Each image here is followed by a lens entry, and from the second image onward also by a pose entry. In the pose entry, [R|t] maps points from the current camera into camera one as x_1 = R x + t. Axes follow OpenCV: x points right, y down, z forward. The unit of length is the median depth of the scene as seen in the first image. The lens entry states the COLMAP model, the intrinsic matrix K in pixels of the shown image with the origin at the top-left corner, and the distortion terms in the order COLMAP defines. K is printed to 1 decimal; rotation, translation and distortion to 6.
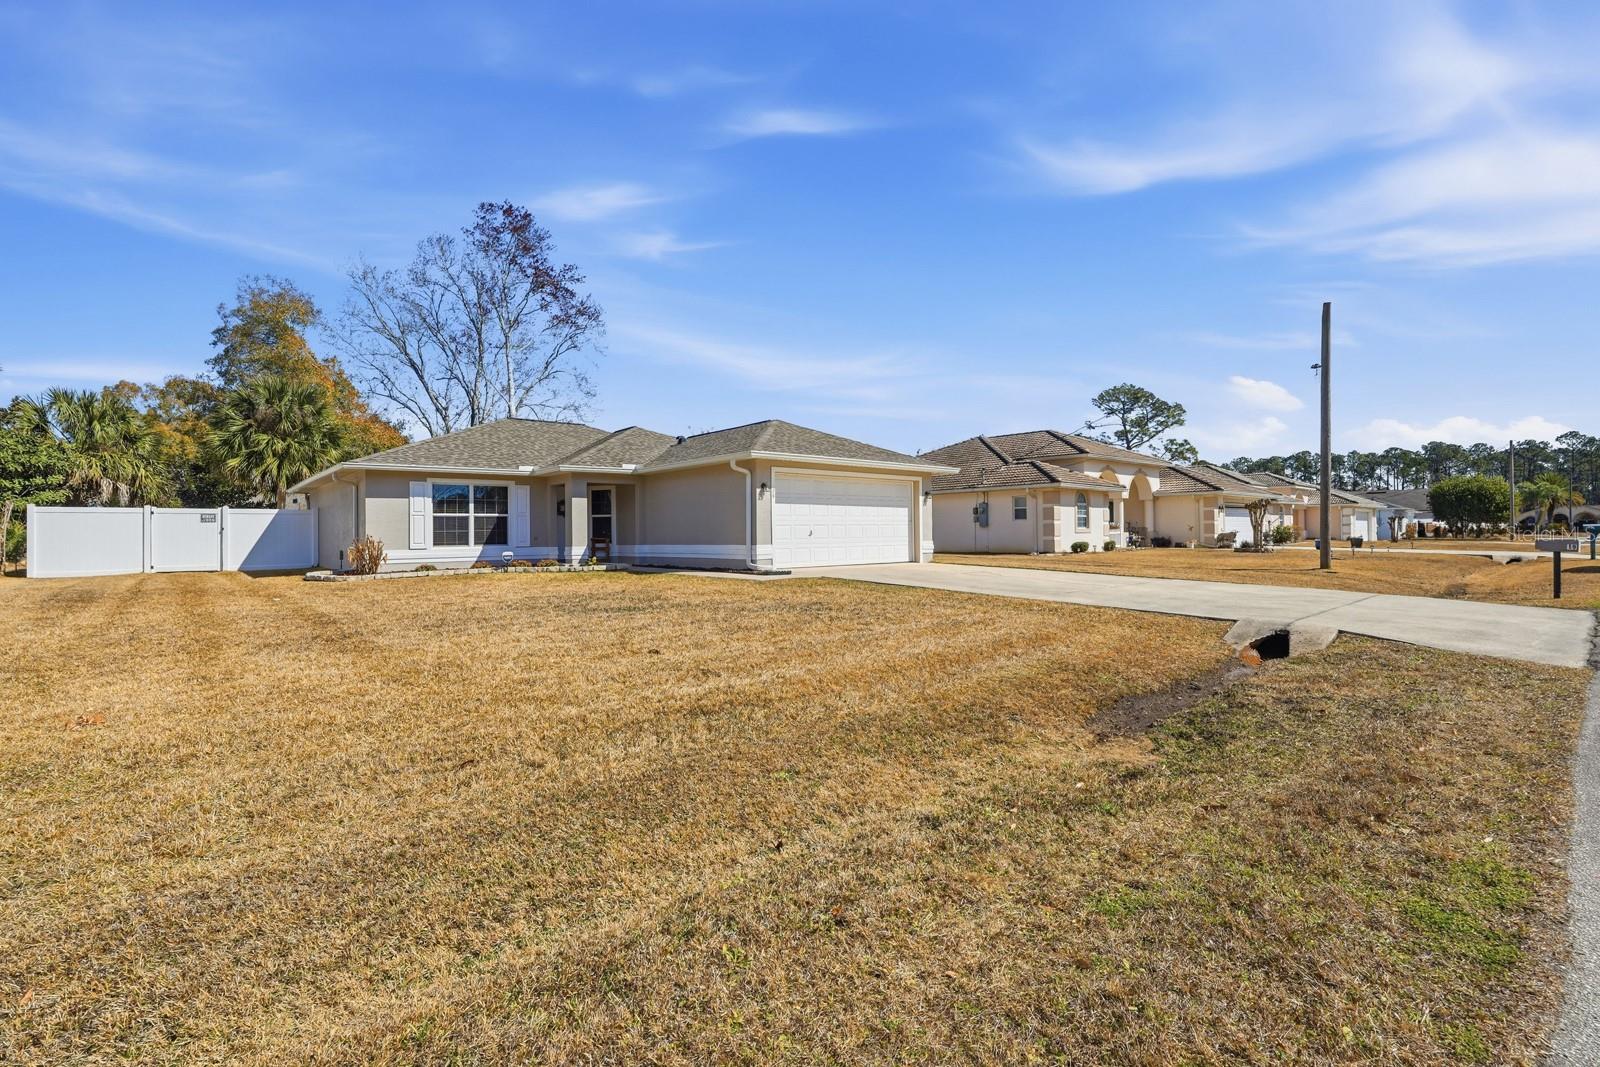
lens RADIAL K [[711.8, 0, 798.1], [0, 711.8, 530.5], [0, 0, 1]] dist [-0.011070, 0.004135]
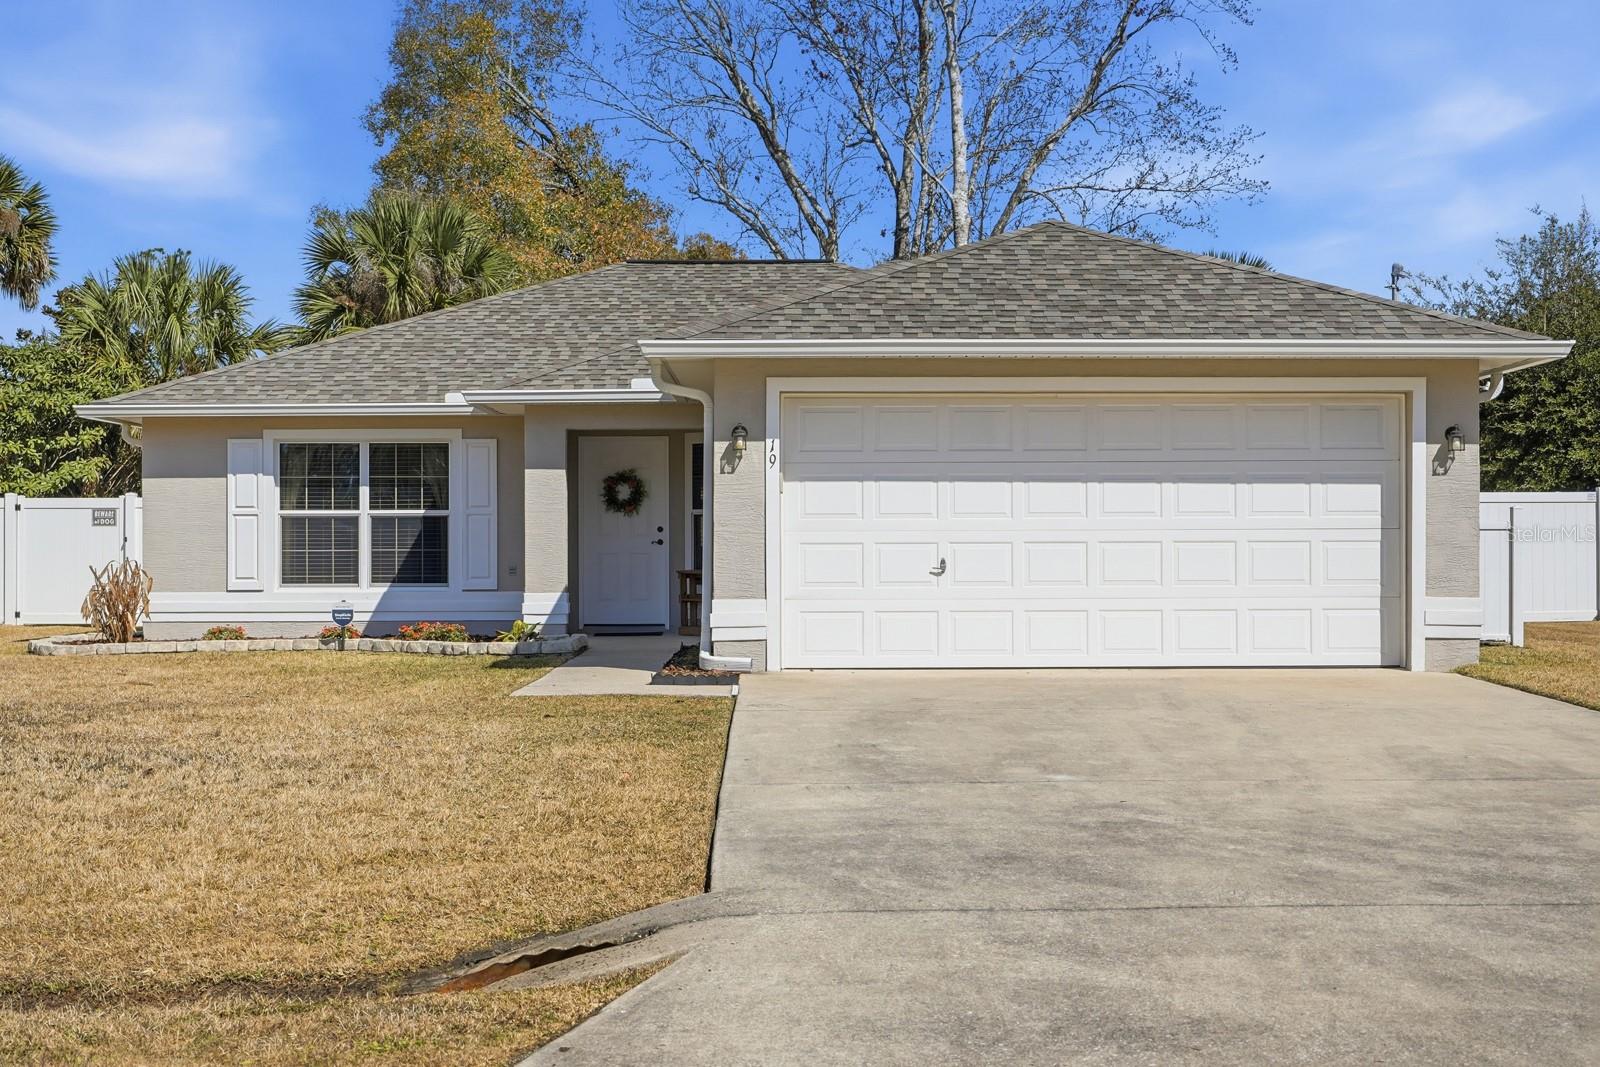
lens RADIAL K [[2224.0, 0, 799.7], [0, 2224.0, 536.4], [0, 0, 1]] dist [-0.005679, 0.000000]
pose [[0.776868, 0.005127, -0.629643, 0.561826], [-0.004438, 0.999987, 0.002667, -0.011915], [0.629648, 0.000722, 0.776880, 0.126664]]
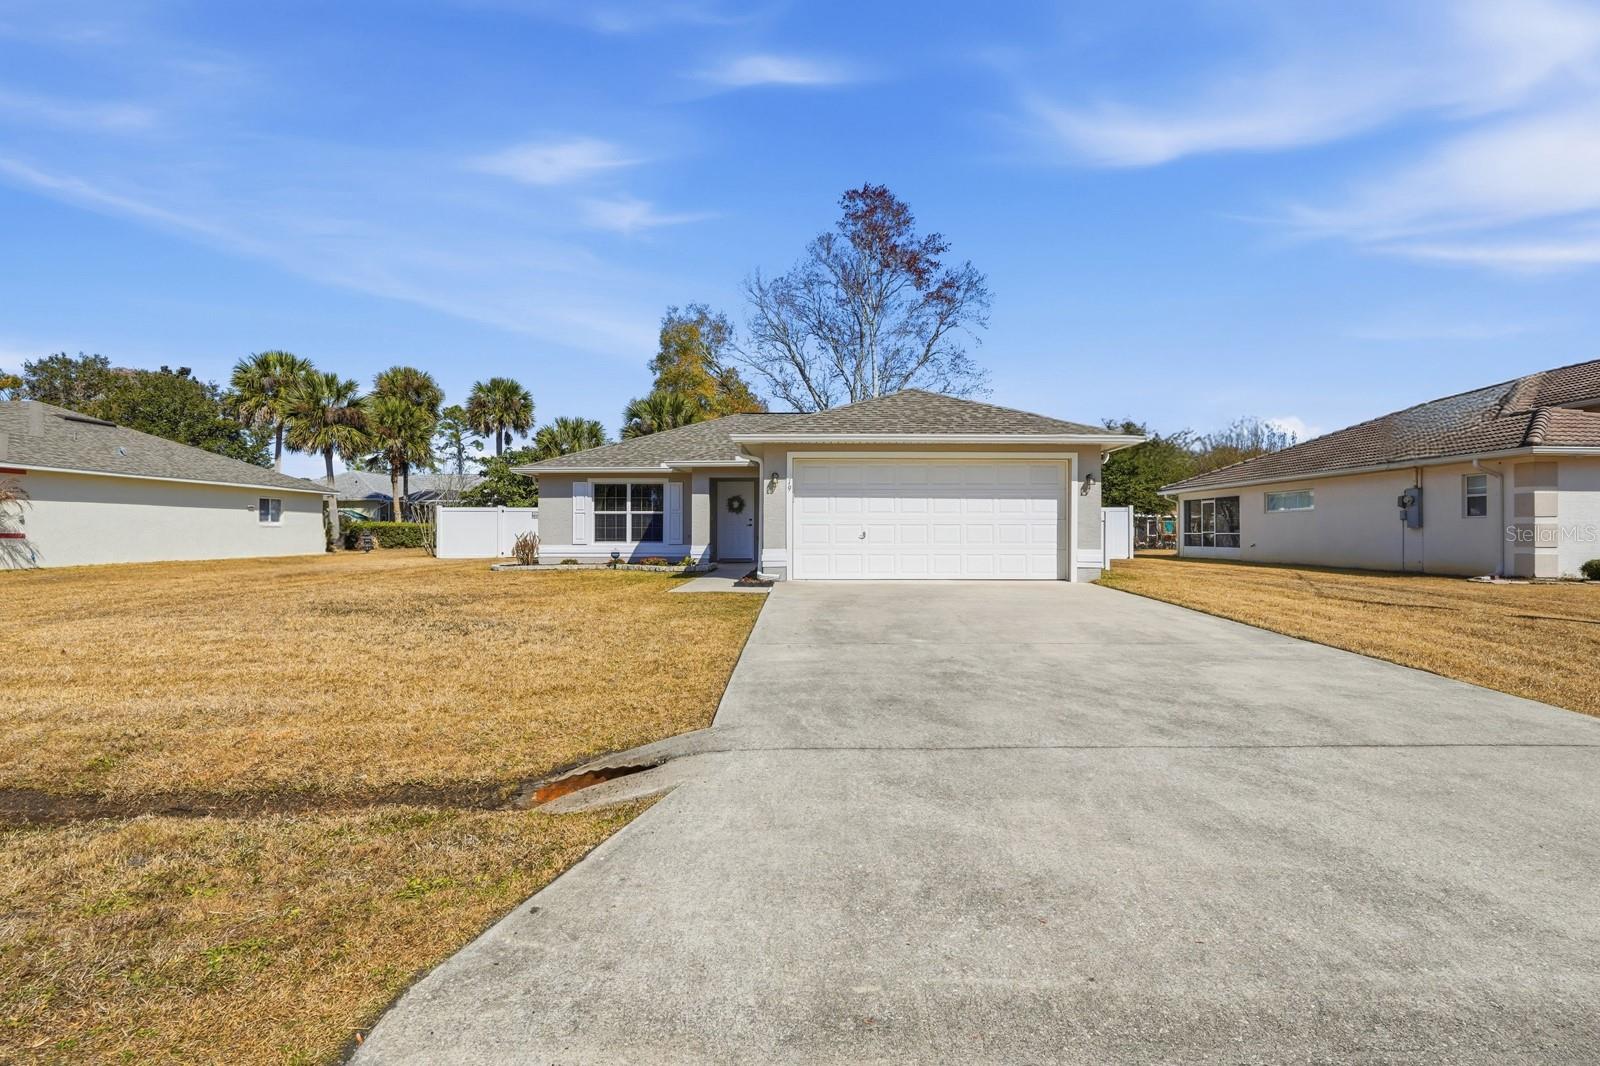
lens RADIAL K [[790.6, 0, 804.3], [0, 790.6, 525.7], [0, 0, 1]] dist [-0.004077, -0.000223]
pose [[0.764774, 0.008266, -0.644246, 0.464281], [-0.008576, 0.999960, 0.002650, -0.007448], [0.644242, 0.003498, 0.764814, 0.274147]]
